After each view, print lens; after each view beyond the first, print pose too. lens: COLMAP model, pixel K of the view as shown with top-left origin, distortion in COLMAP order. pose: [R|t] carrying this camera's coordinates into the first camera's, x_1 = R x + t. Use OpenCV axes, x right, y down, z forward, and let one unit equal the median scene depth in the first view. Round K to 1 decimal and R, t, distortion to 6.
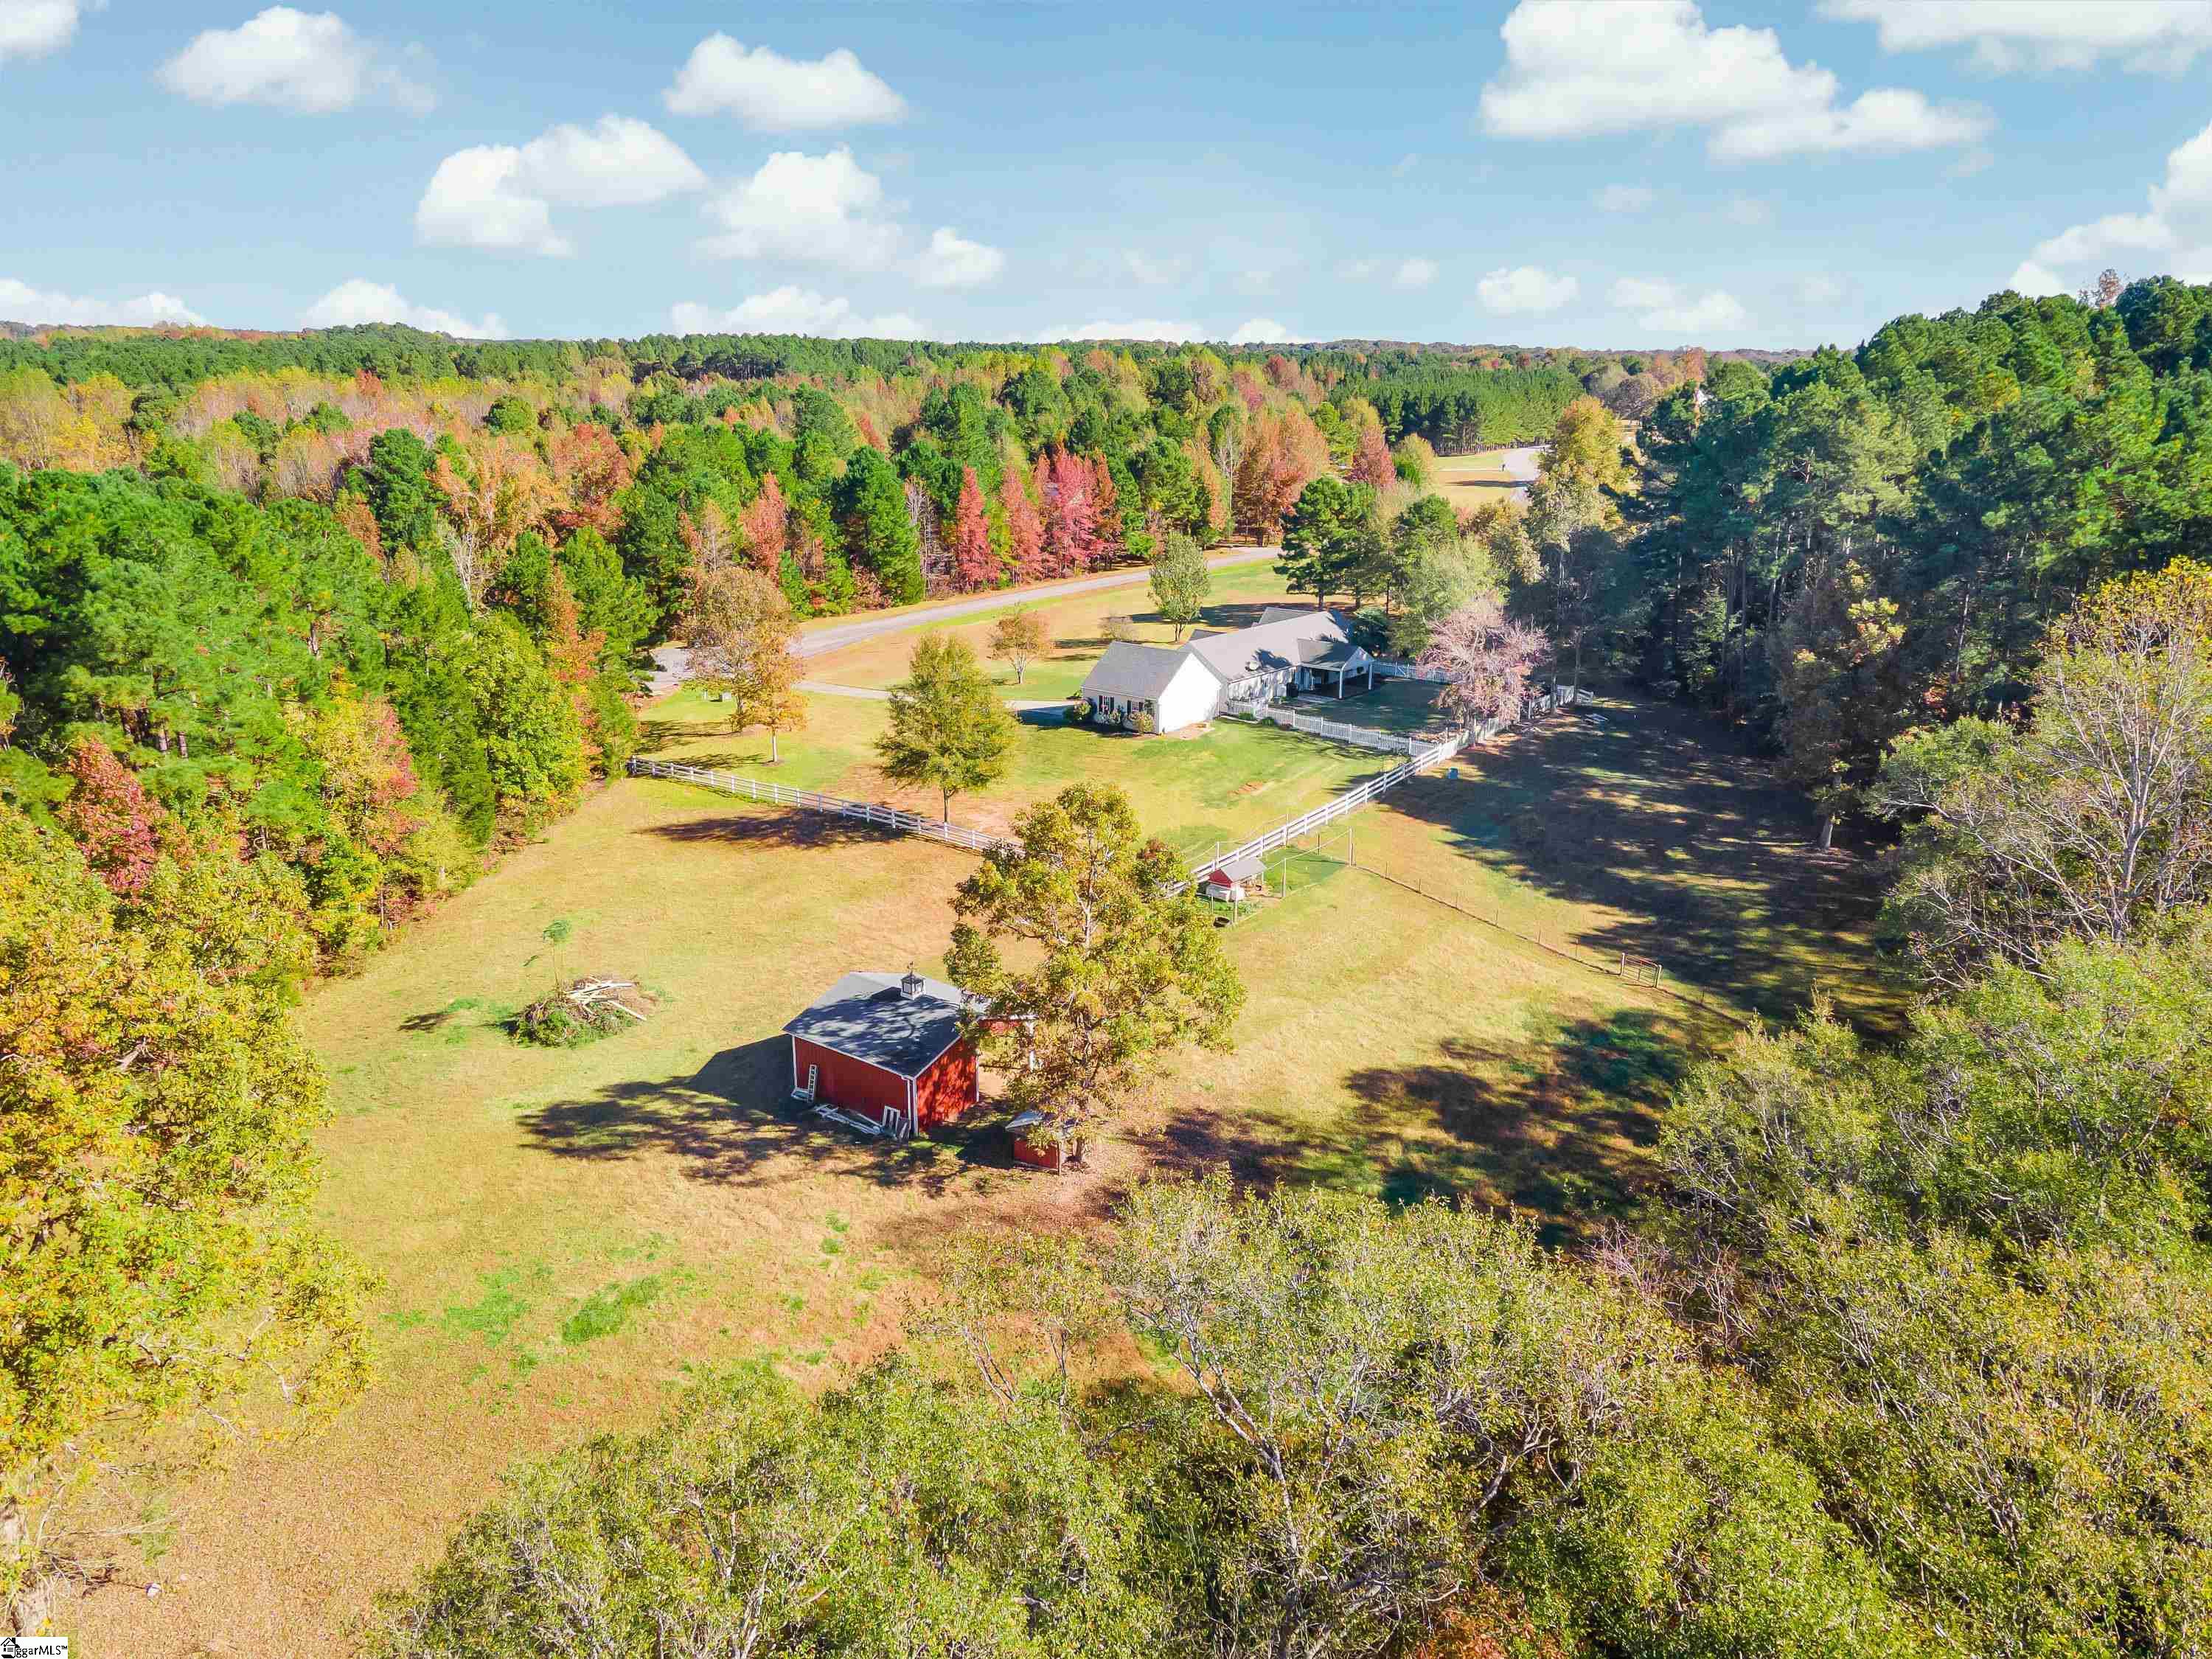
lens RADIAL K [[1590.7, 0, 1106.0], [0, 1590.7, 829.5], [0, 0, 1]] dist [0.044178, 0.000958]
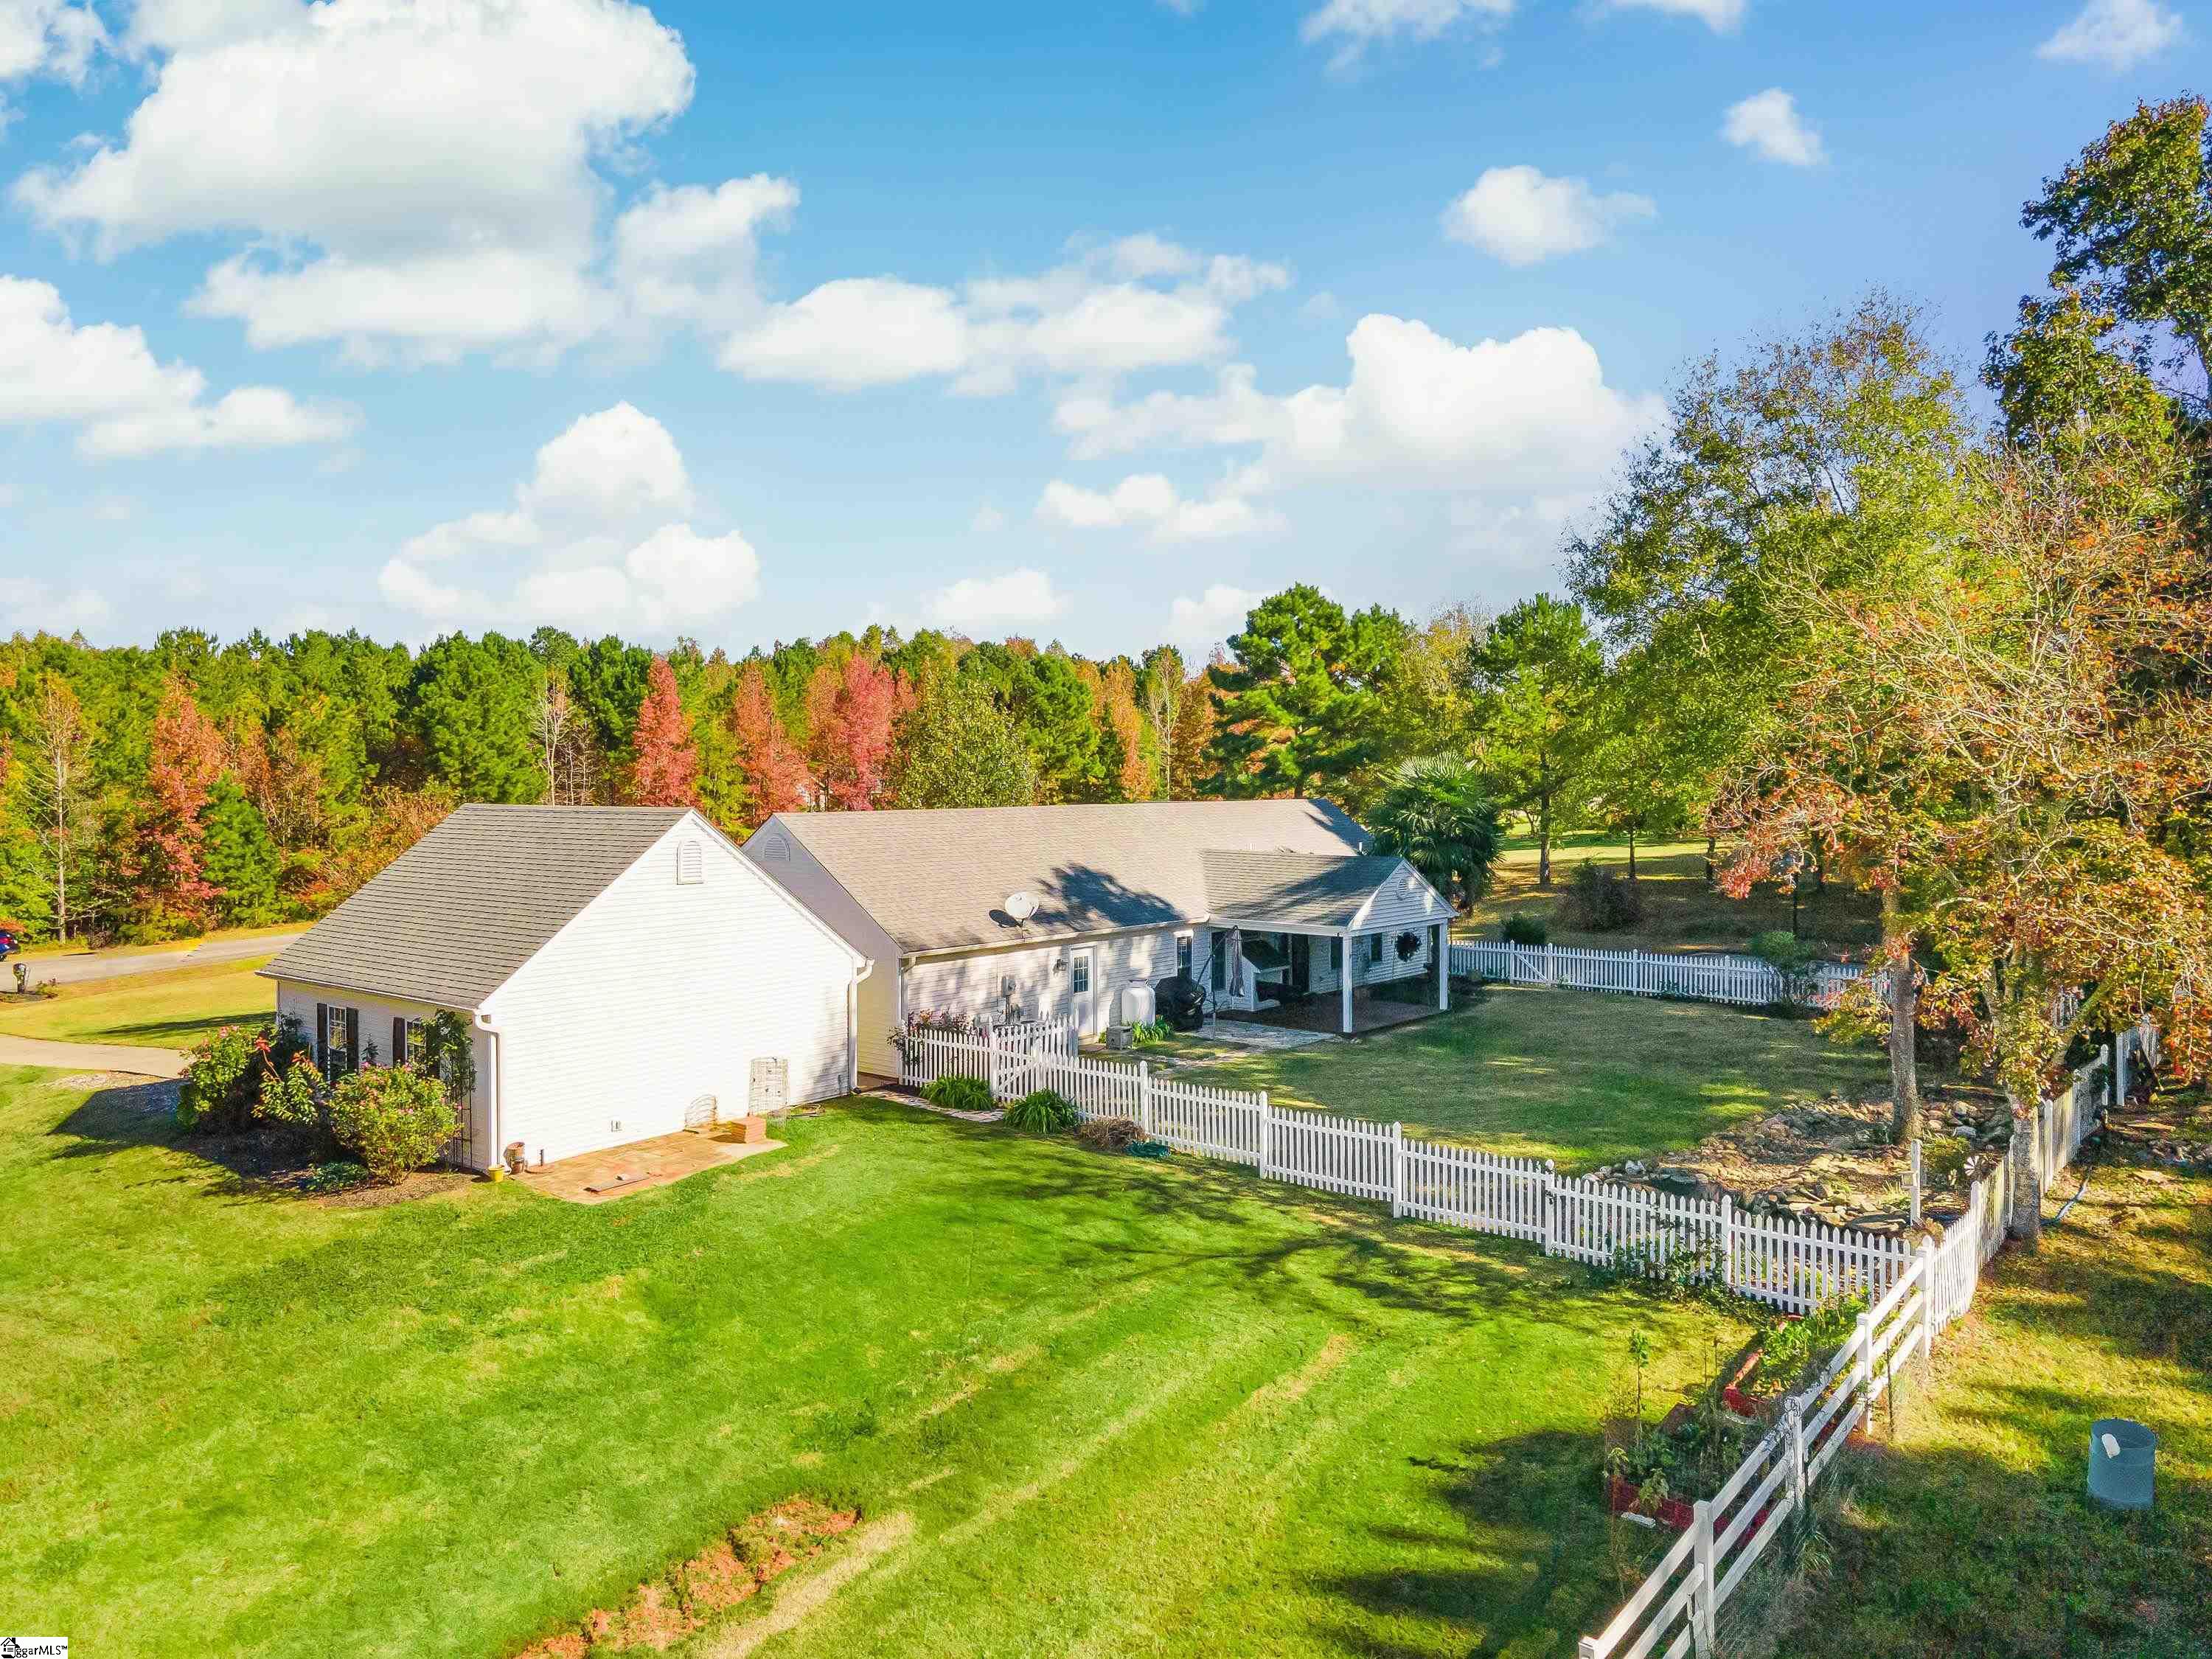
lens RADIAL K [[1590.7, 0, 1106.0], [0, 1590.7, 829.5], [0, 0, 1]] dist [0.044178, 0.000958]
pose [[0.999965, -0.005289, -0.006421, 0.106569], [0.003517, 0.968249, -0.249965, -0.047107], [0.007539, 0.249934, 0.968234, 0.721993]]
